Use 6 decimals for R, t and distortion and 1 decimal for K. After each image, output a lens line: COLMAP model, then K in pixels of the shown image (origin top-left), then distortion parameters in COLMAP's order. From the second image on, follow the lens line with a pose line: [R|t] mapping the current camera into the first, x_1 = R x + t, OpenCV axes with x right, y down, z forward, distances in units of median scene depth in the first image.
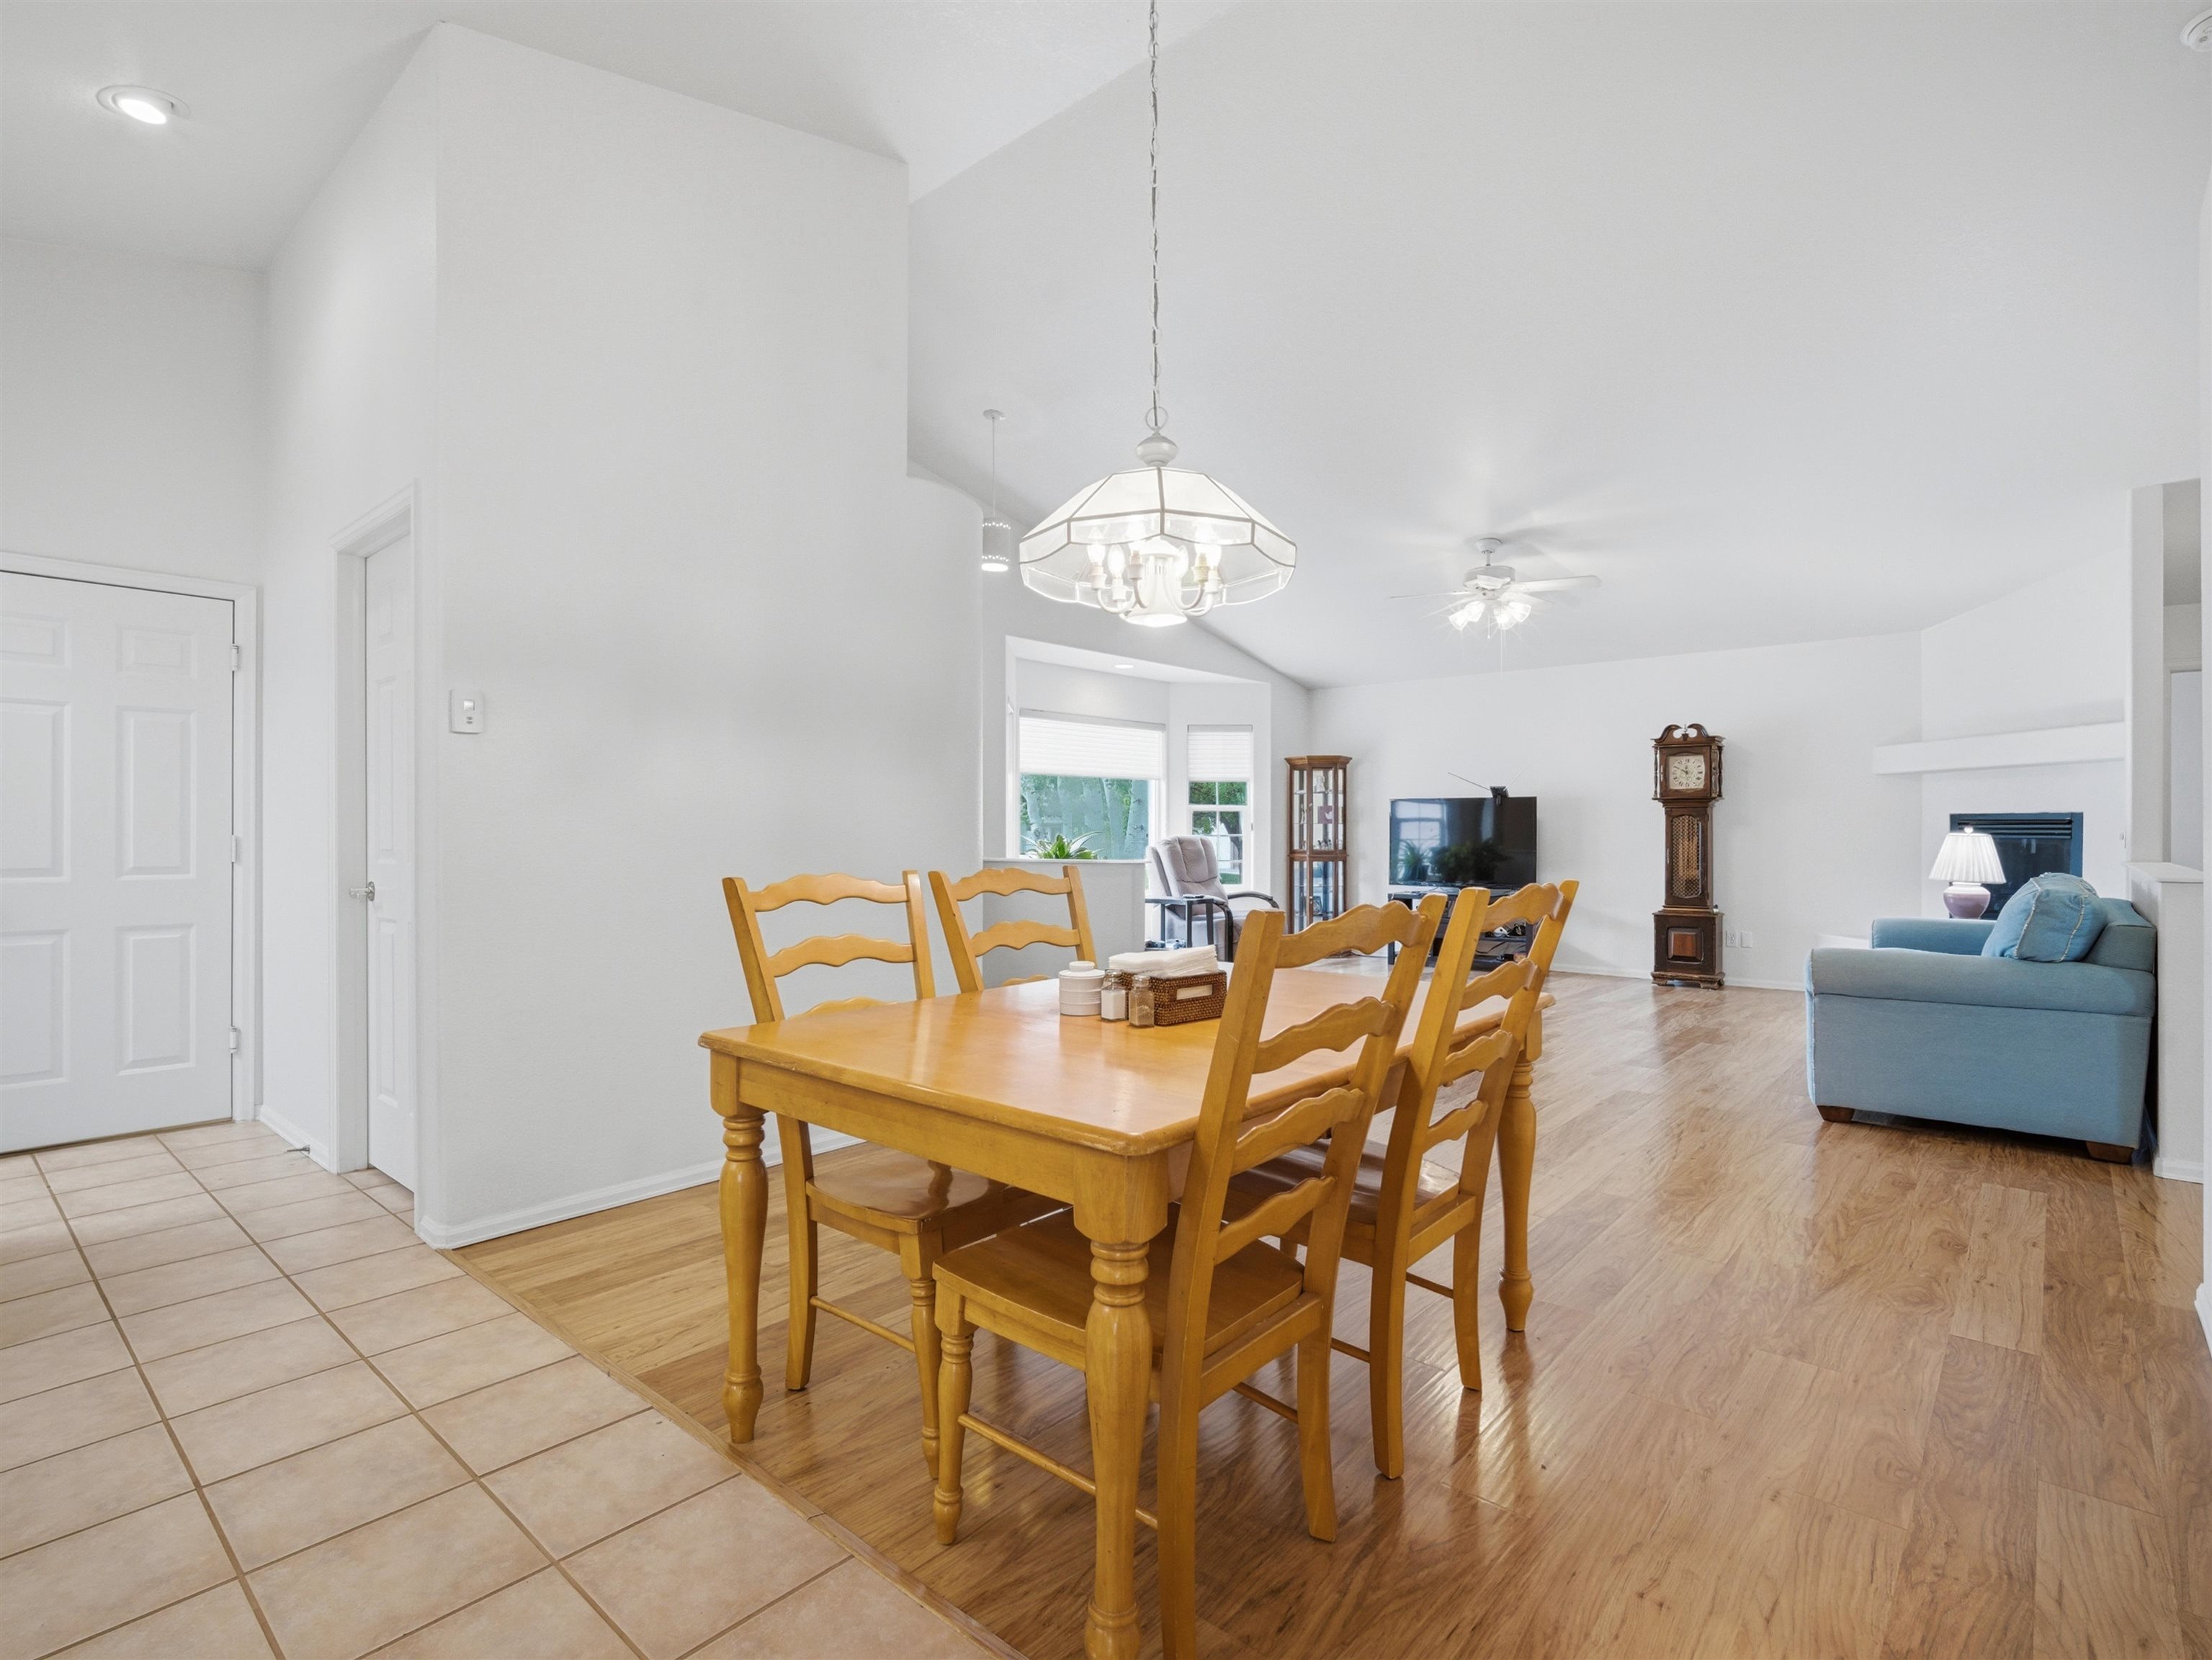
lens RADIAL K [[1100.9, 0, 1106.0], [0, 1100.9, 830.0], [0, 0, 1]] dist [-0.004400, 0.000216]
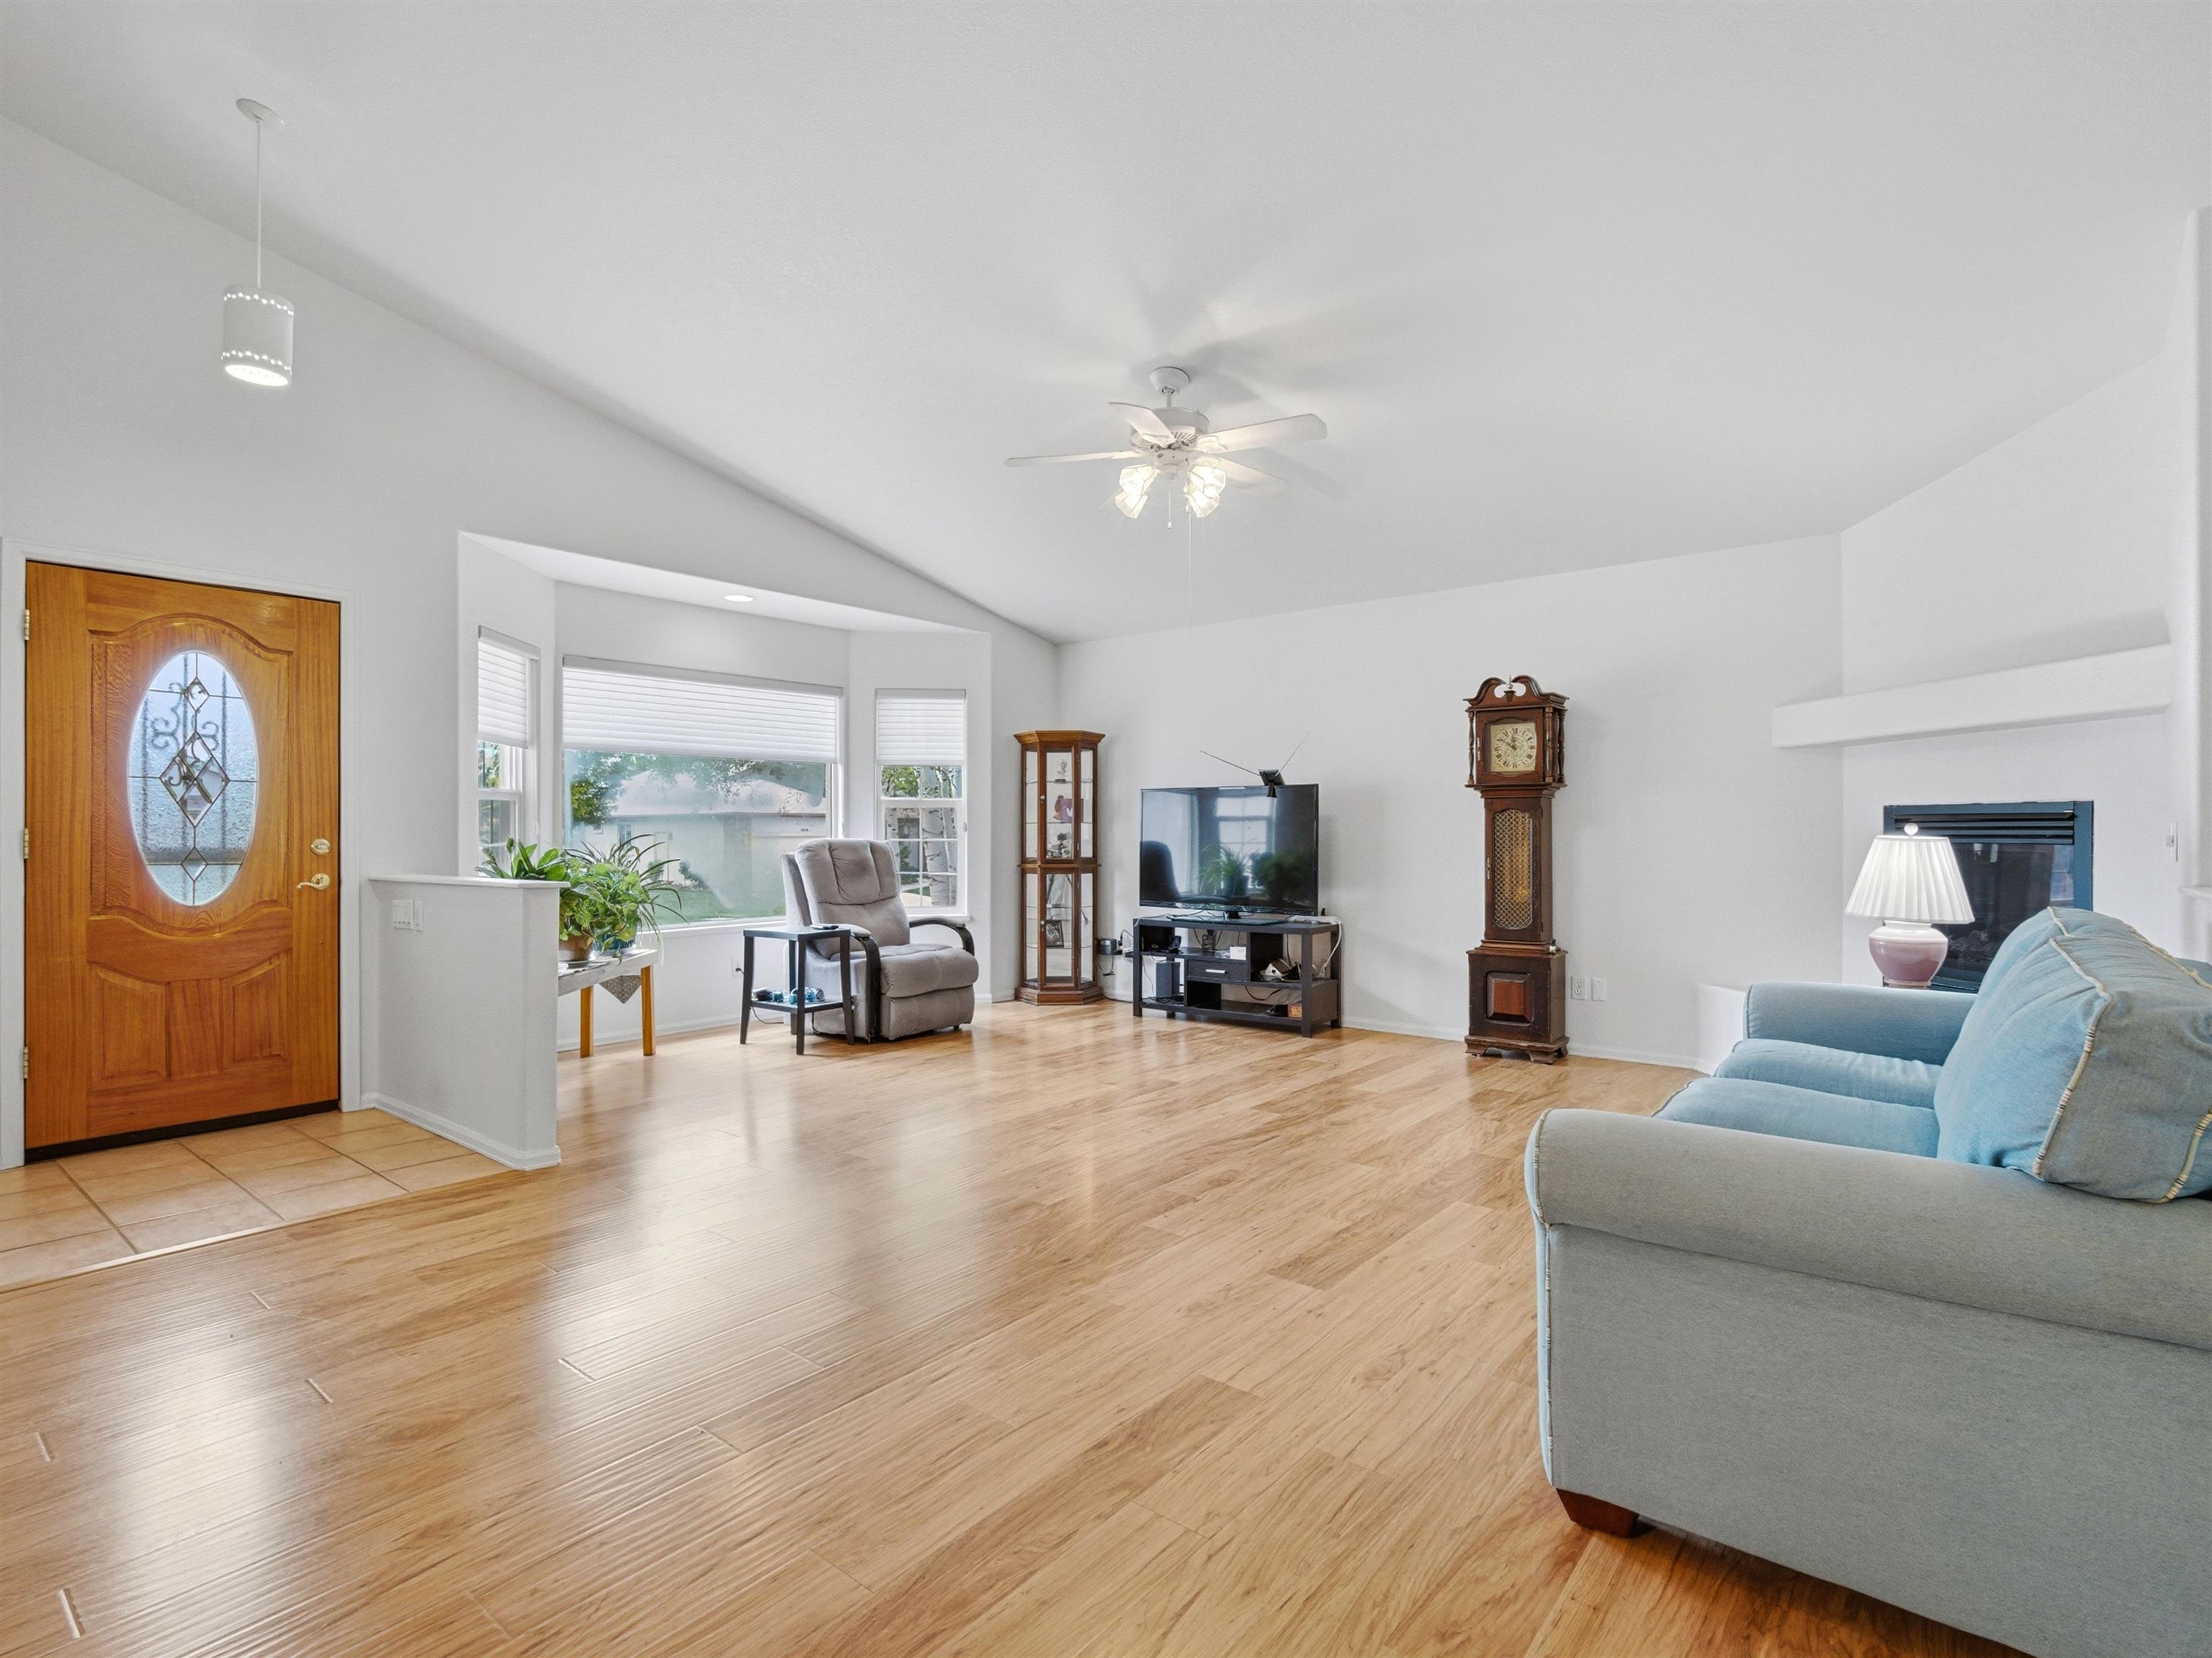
lens RADIAL K [[1135.2, 0, 1087.7], [0, 1135.2, 829.3], [0, 0, 1]] dist [-0.003465, -0.000541]
pose [[0.999312, -0.000735, 0.037083, 0.232975], [0.000829, 0.999997, -0.002507, 0.000607], [-0.037081, 0.002536, 0.999309, 0.296121]]
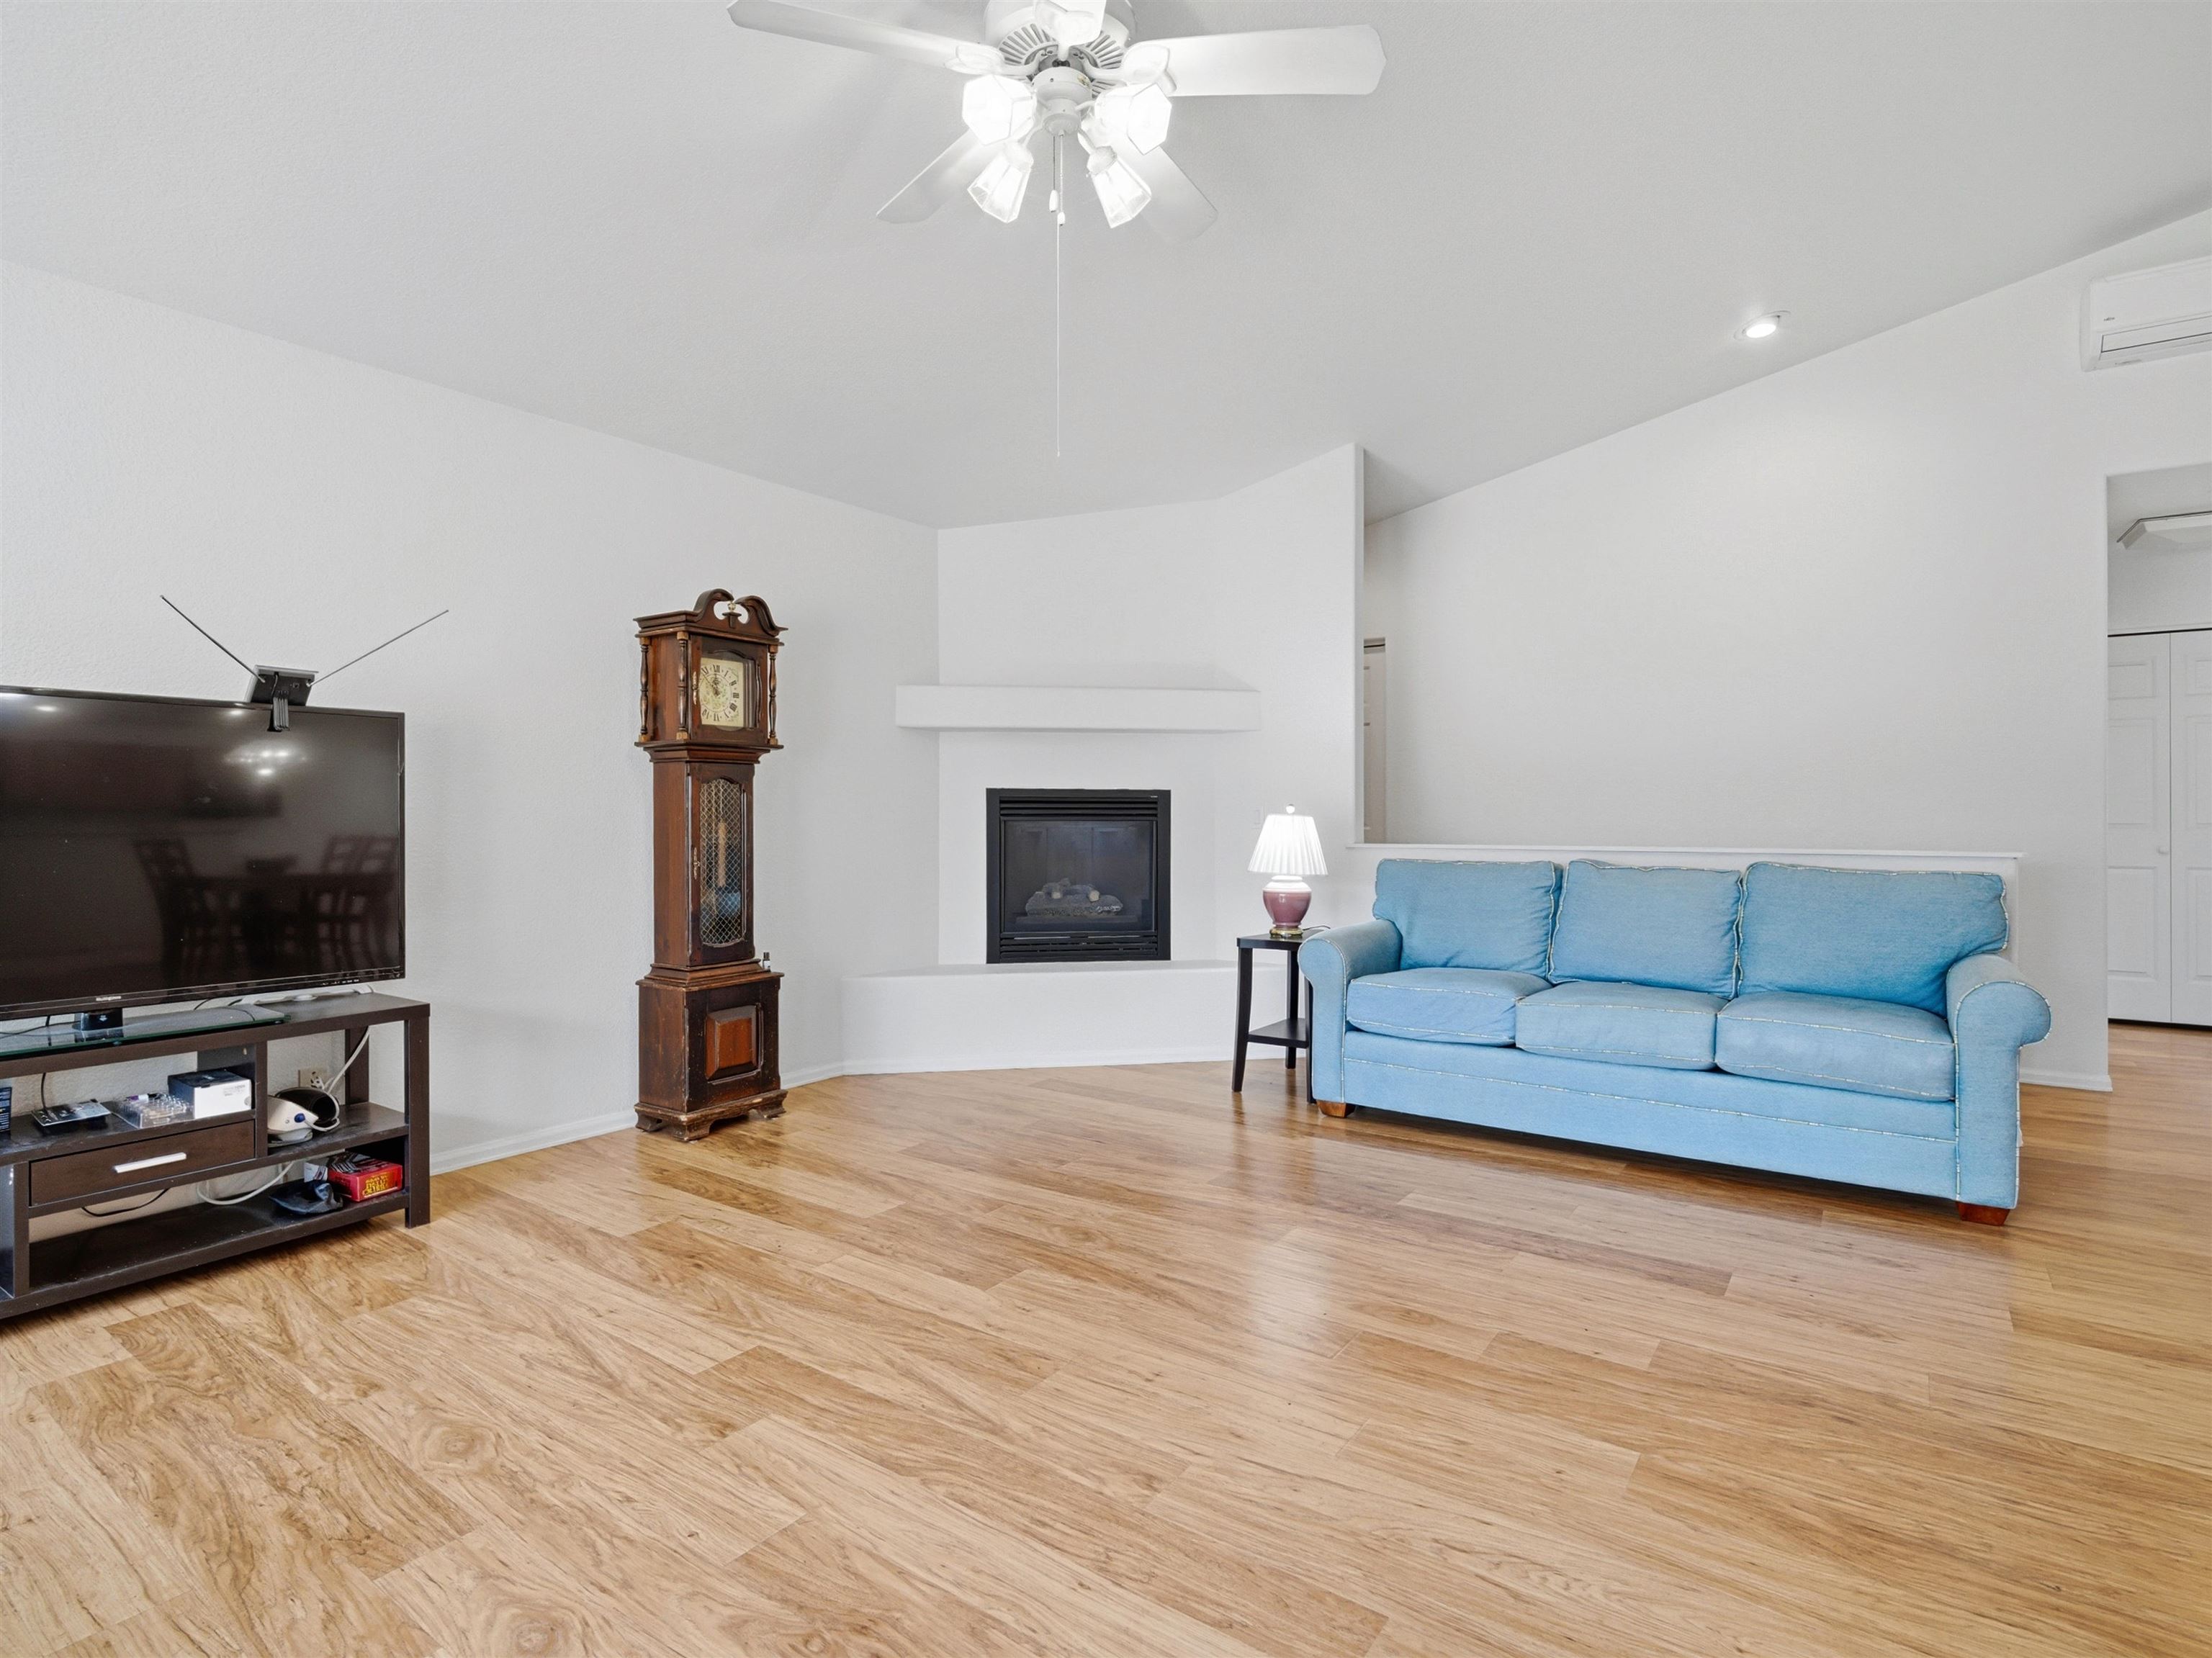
lens RADIAL K [[1140.1, 0, 1106.0], [0, 1140.1, 829.0], [0, 0, 1]] dist [0.000078, 0.000030]
pose [[-0.145103, -0.013981, 0.989318, -0.001218], [-0.002548, 0.999902, 0.013757, 0.001433], [-0.989413, -0.000524, -0.145125, 0.893756]]
